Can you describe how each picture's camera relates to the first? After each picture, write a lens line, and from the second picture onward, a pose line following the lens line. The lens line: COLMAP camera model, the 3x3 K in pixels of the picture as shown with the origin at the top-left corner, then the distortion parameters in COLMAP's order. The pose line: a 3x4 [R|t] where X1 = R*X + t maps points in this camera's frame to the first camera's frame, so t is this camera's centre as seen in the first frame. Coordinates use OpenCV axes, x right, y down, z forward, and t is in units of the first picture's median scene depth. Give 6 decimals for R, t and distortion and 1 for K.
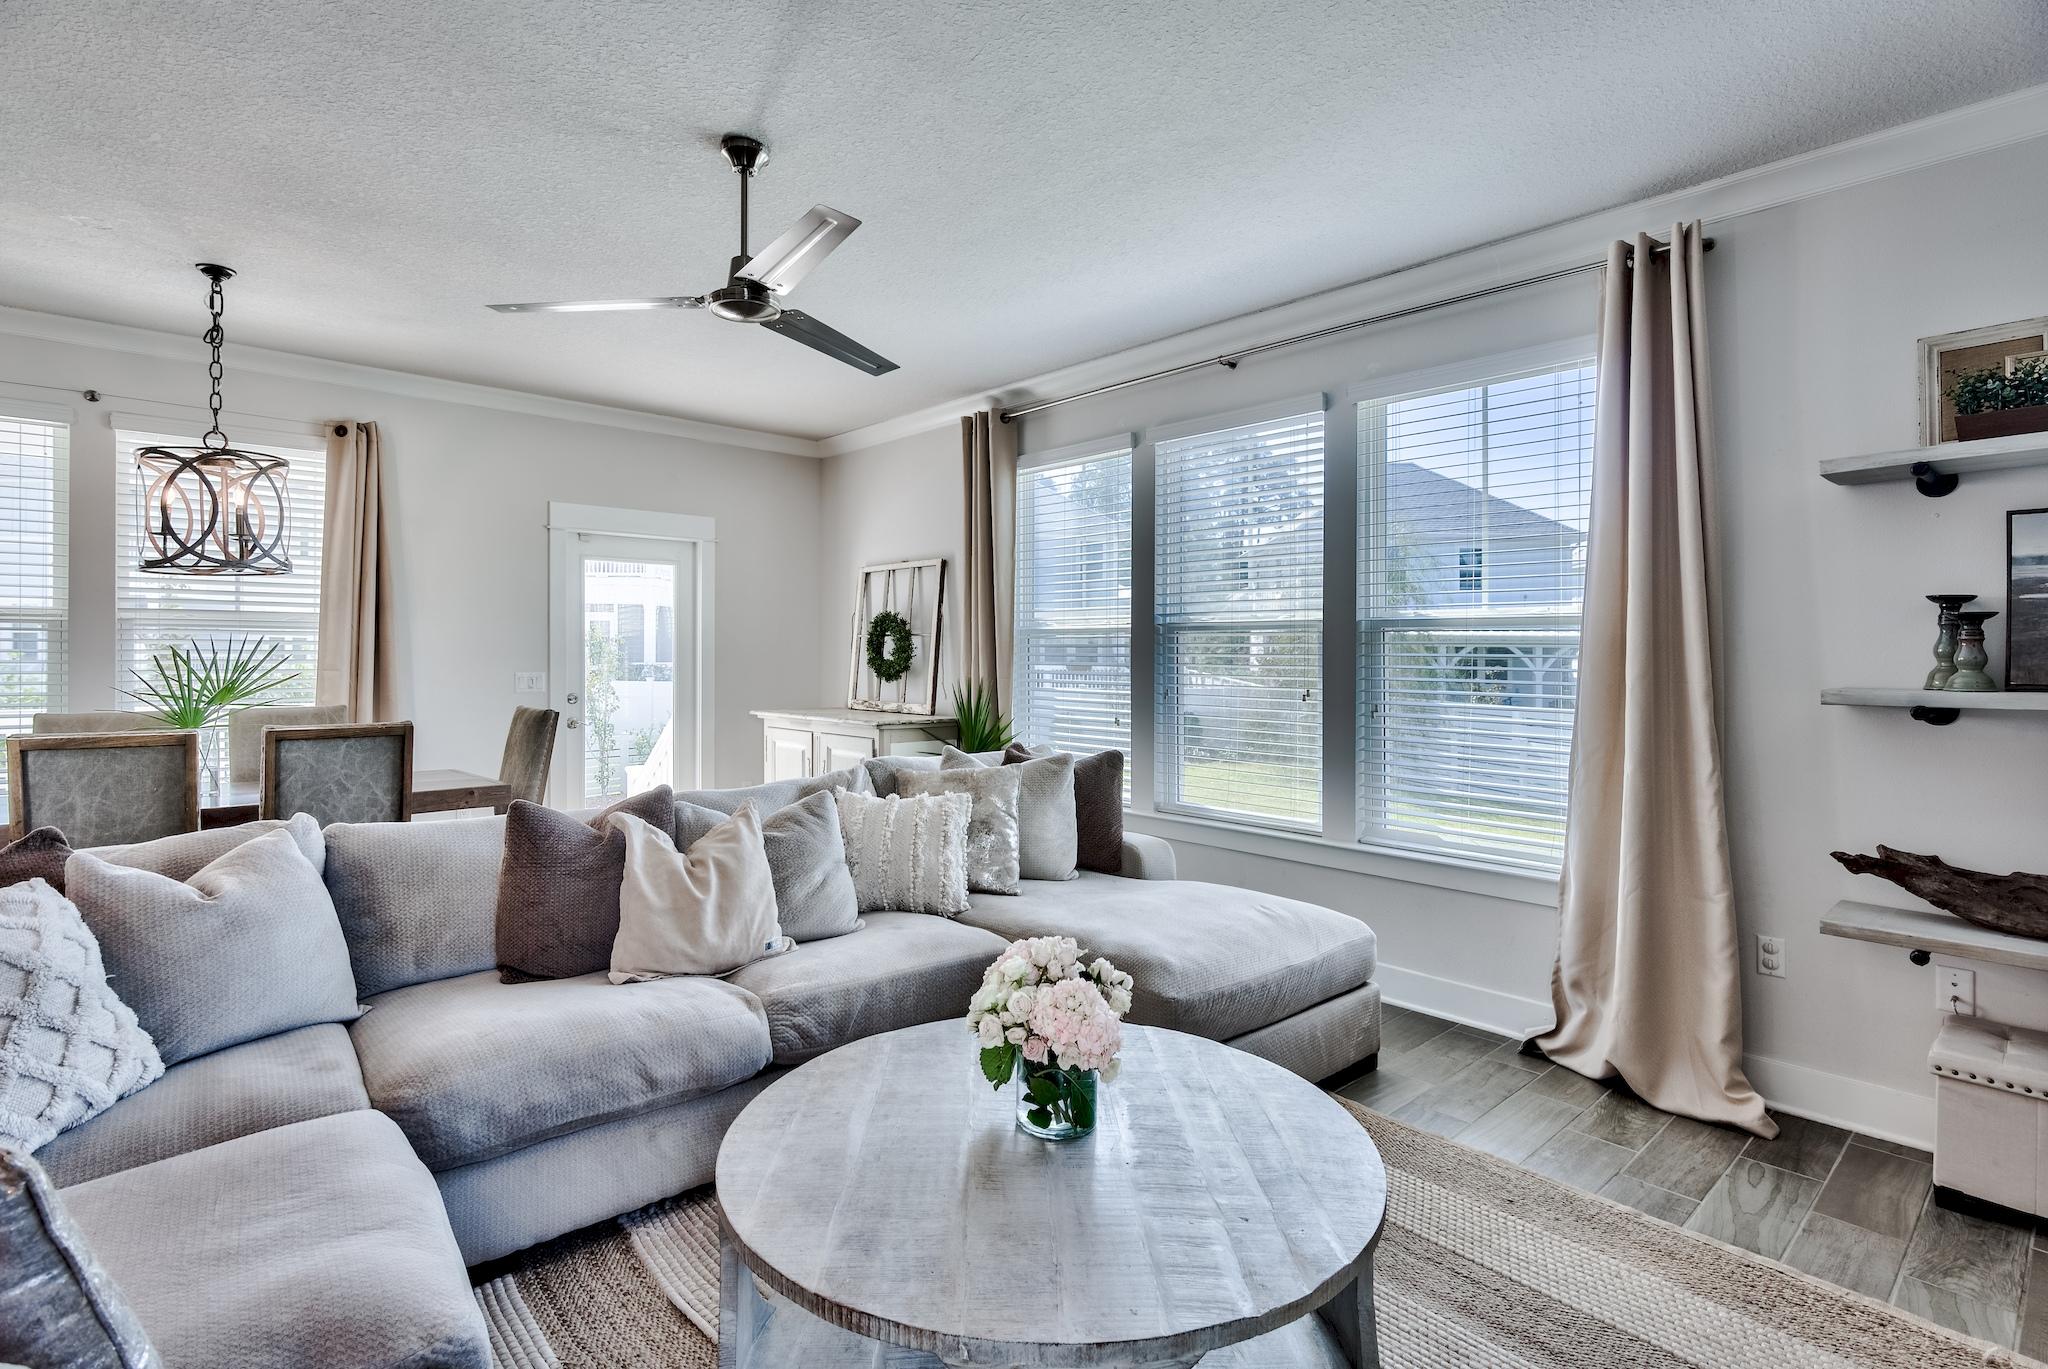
lens RADIAL K [[1007.4, 0, 1073.9], [0, 1007.4, 659.7], [0, 0, 1]] dist [-0.003851, -0.000246]
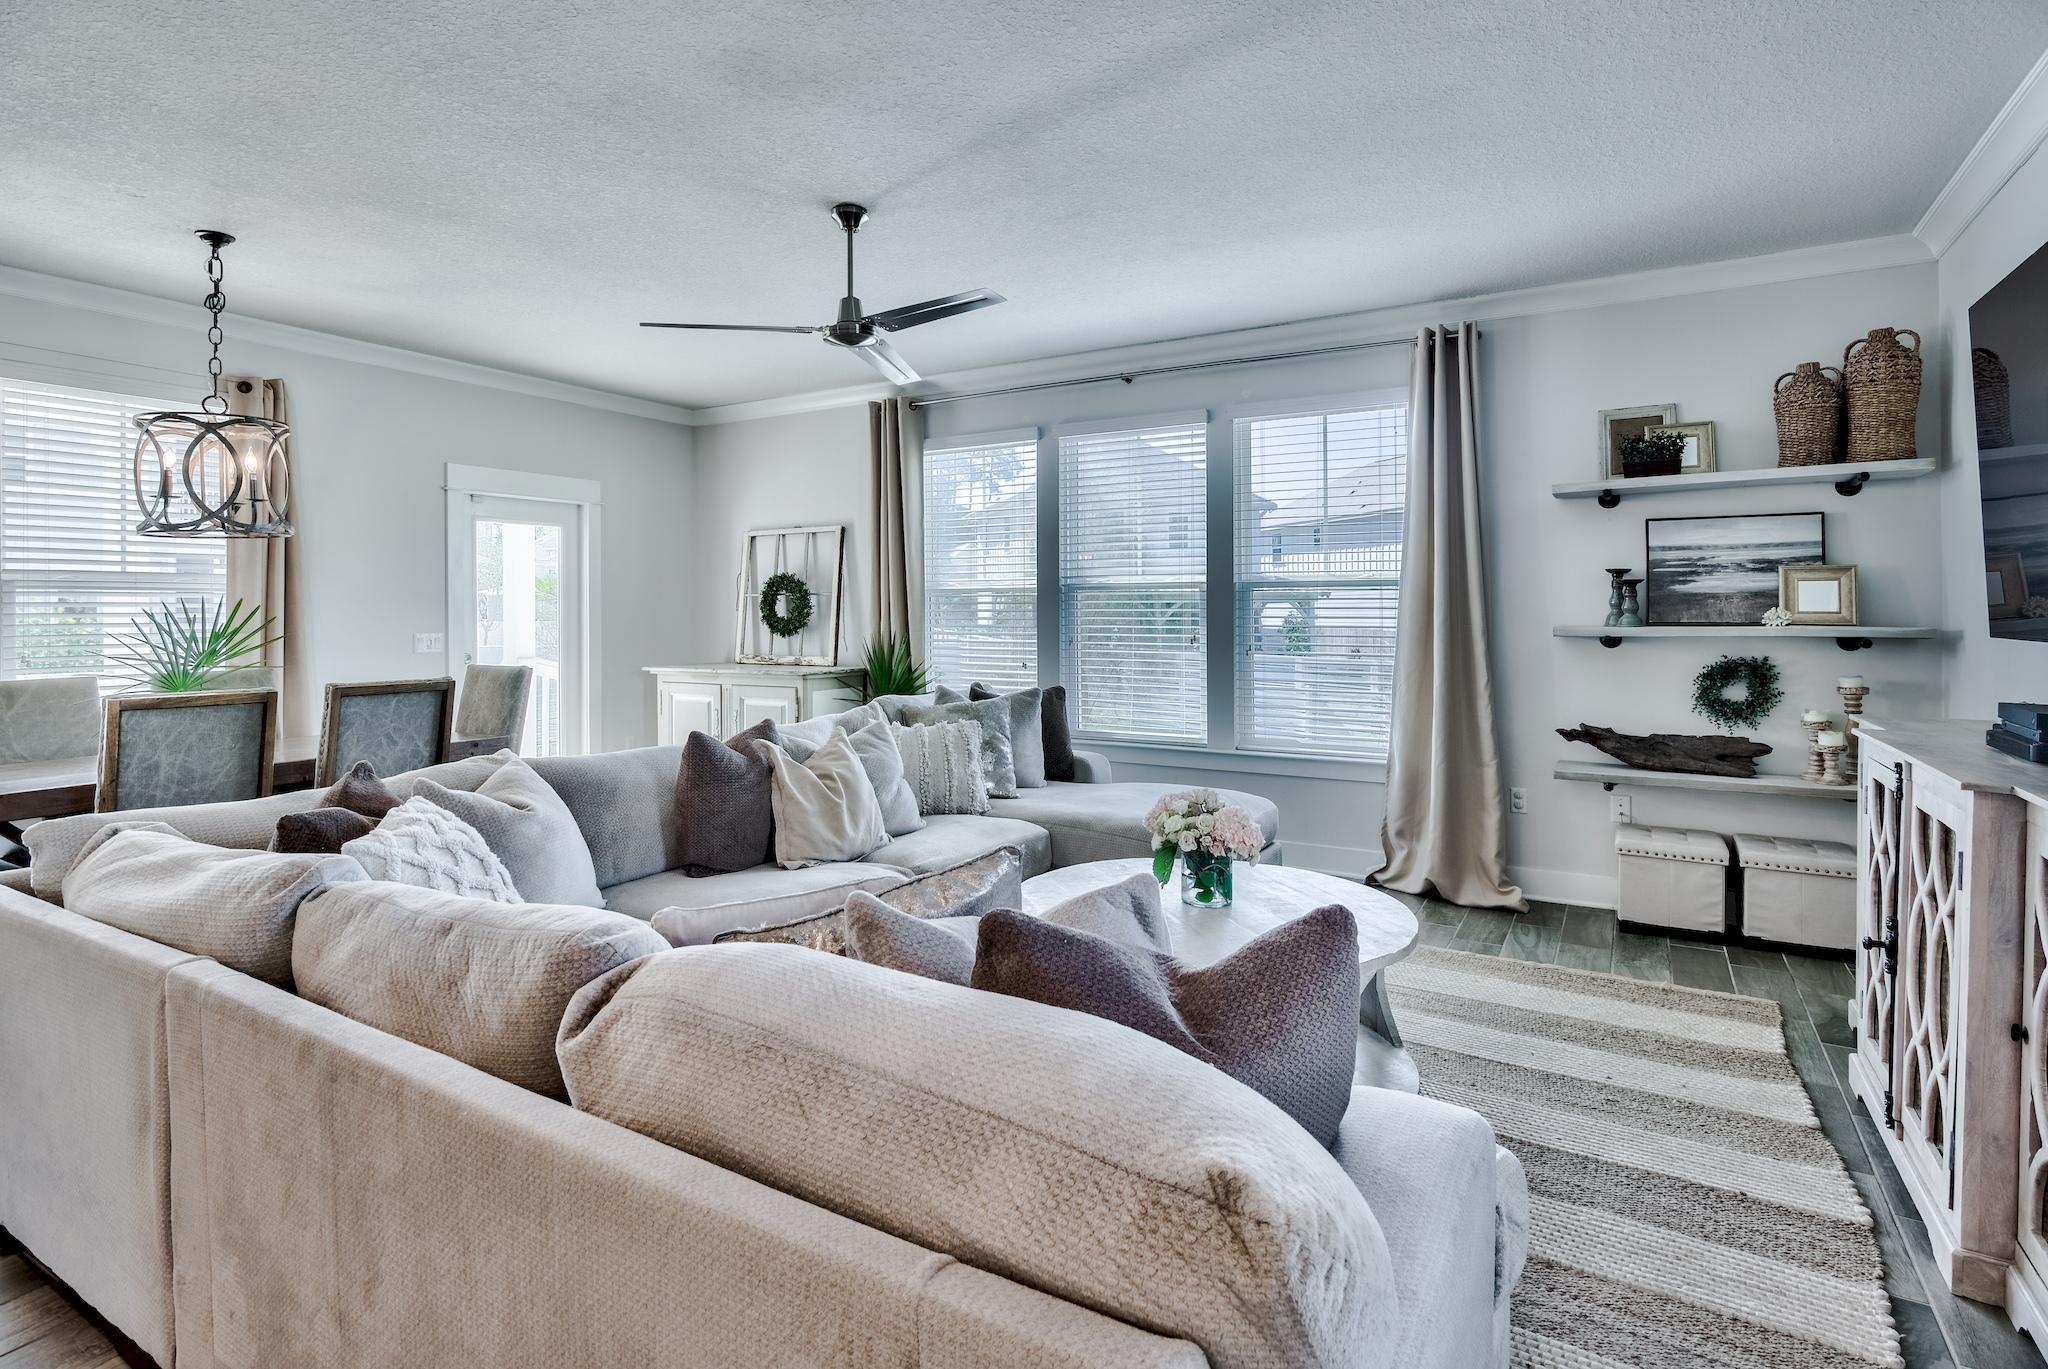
lens RADIAL K [[1006.7, 0, 1080.6], [0, 1006.7, 619.7], [0, 0, 1]] dist [-0.003838, -0.000273]
pose [[0.954884, -0.011188, 0.296767, -0.328138], [0.010168, 0.999936, 0.004981, 0.001528], [-0.296803, -0.001739, 0.954937, -0.224291]]
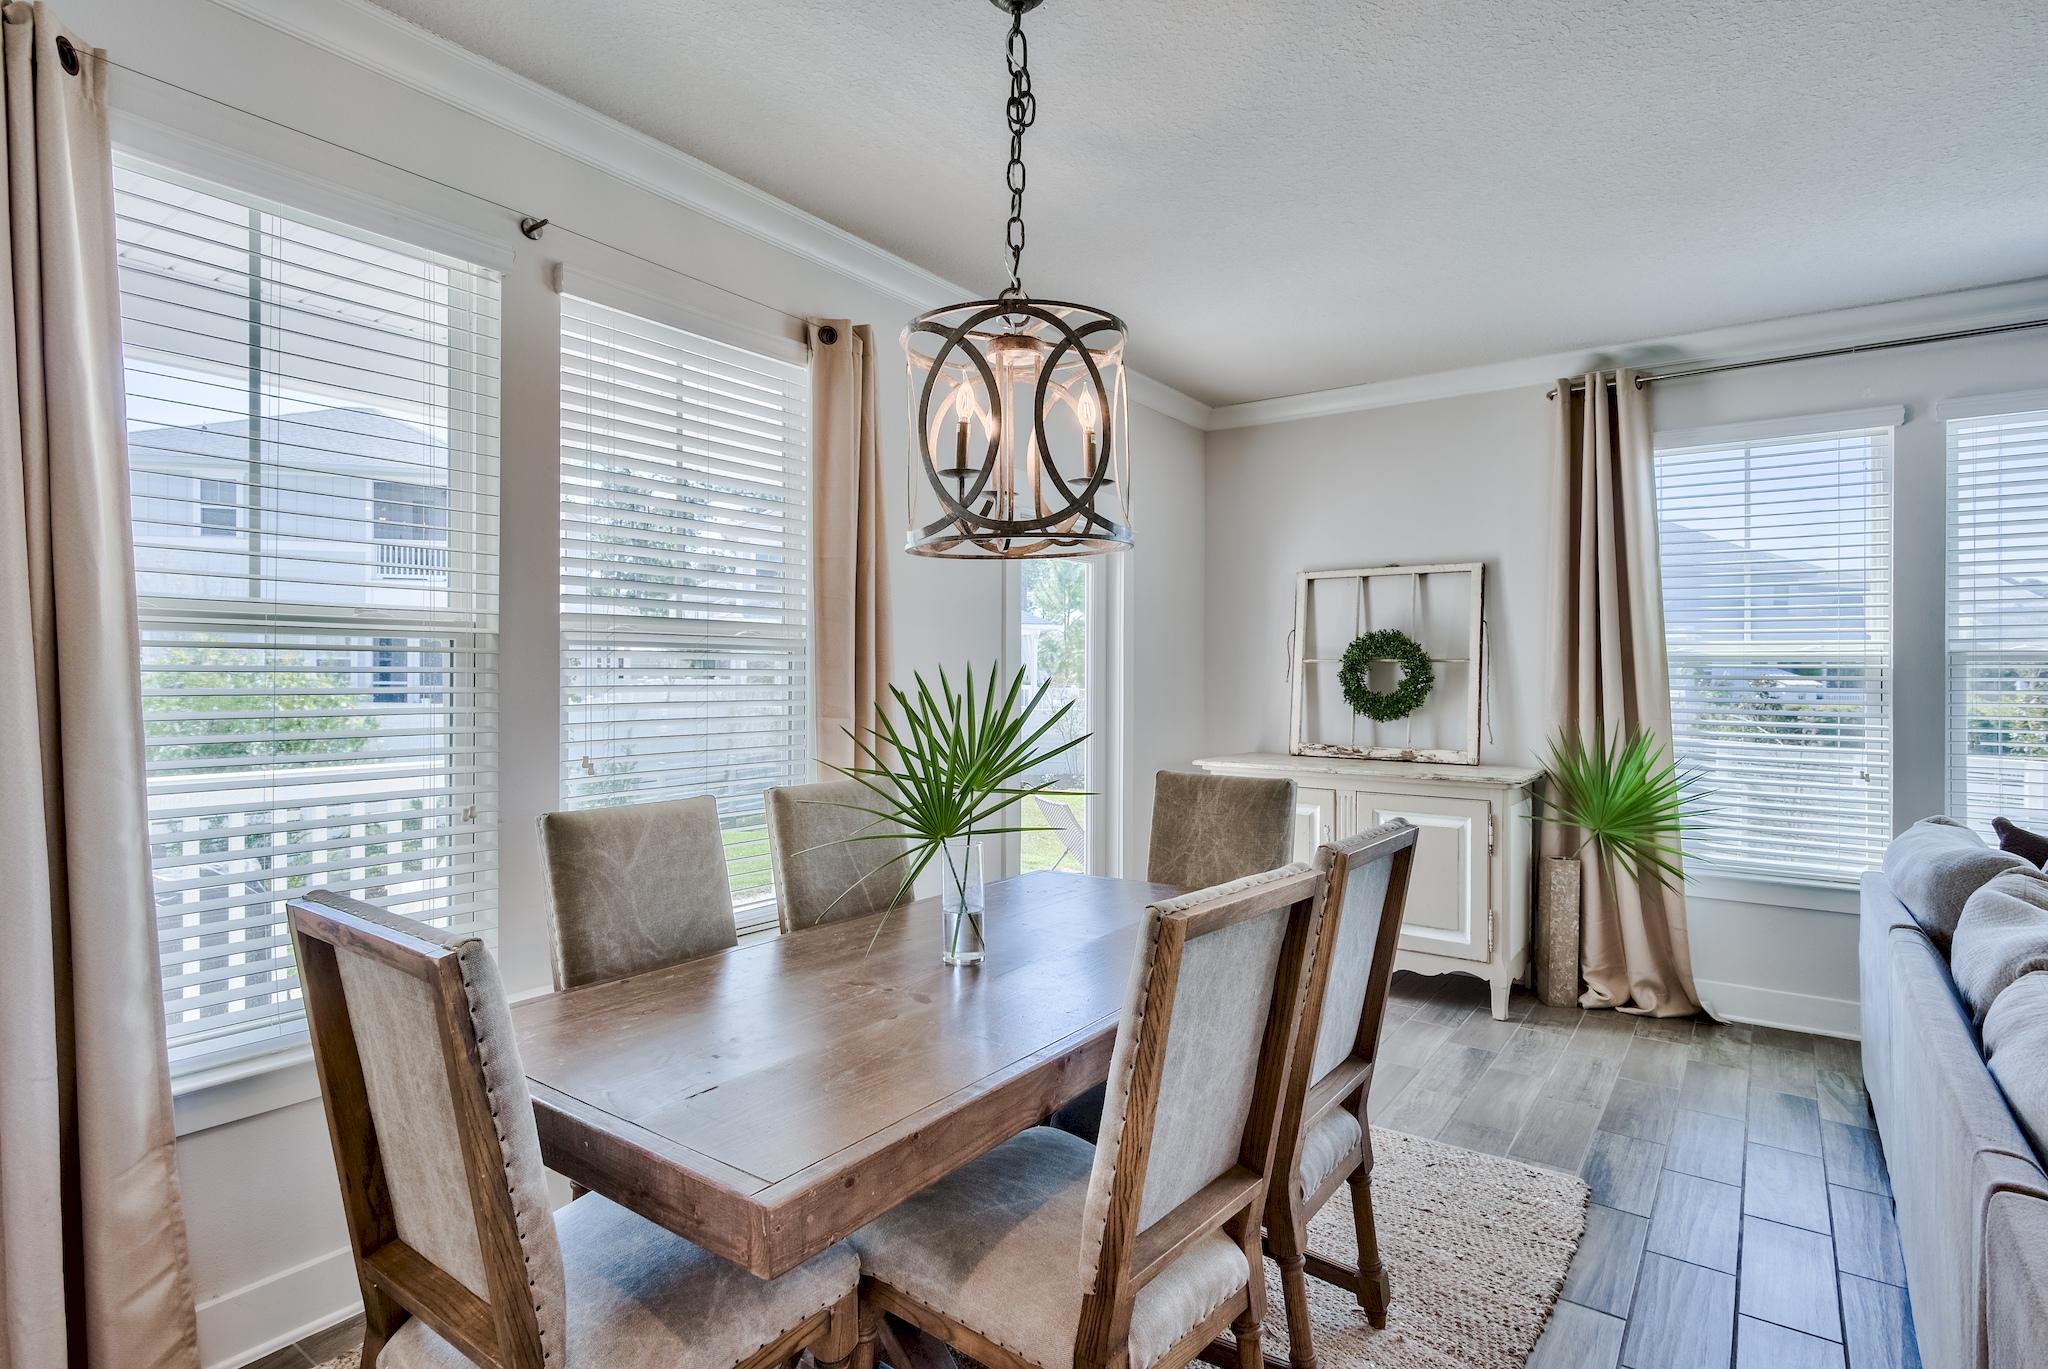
lens RADIAL K [[1019.3, 0, 1074.3], [0, 1019.3, 667.1], [0, 0, 1]] dist [0.001819, 0.000528]
pose [[0.980252, 0.004120, 0.197711, -0.930119], [-0.002416, 0.999958, -0.008856, -0.018803], [-0.197739, 0.008204, 0.980220, 0.456986]]
